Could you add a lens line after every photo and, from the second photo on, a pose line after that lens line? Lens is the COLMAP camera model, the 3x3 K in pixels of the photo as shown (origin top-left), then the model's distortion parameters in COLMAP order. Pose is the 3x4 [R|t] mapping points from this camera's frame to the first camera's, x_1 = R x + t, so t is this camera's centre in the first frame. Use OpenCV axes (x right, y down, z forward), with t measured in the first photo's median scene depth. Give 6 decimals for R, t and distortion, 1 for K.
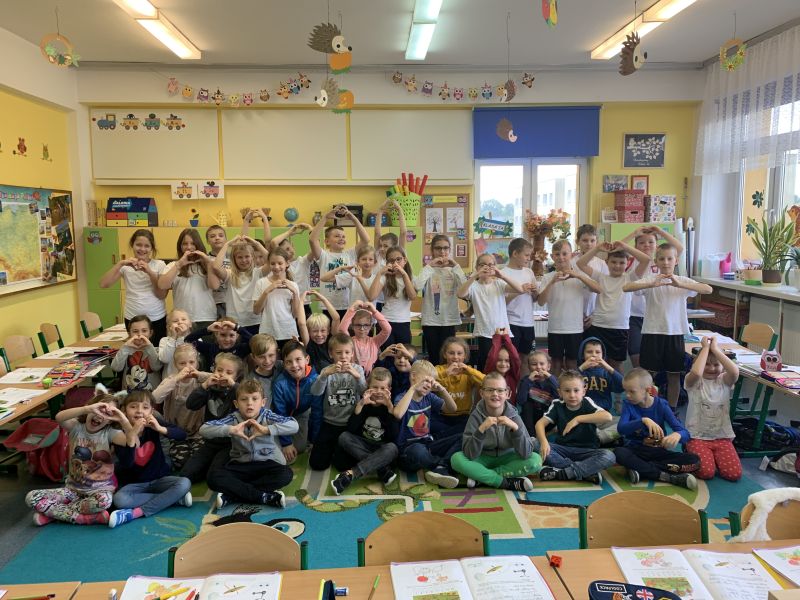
lens RADIAL K [[609.3, 0, 408.4], [0, 609.3, 298.8], [0, 0, 1]] dist [0.016816, -0.005058]
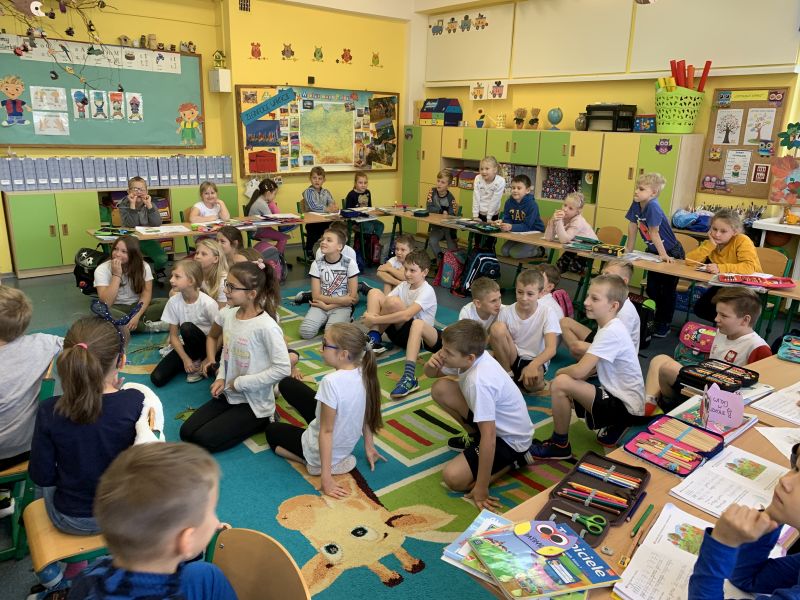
lens RADIAL K [[609.3, 0, 398.7], [0, 609.3, 292.1], [0, 0, 1]] dist [0.016816, -0.005058]
pose [[0.603339, 0.233040, -0.762676, 0.423299], [-0.133121, 0.972363, 0.191803, -0.027907], [0.786296, -0.014194, 0.617687, 0.260583]]
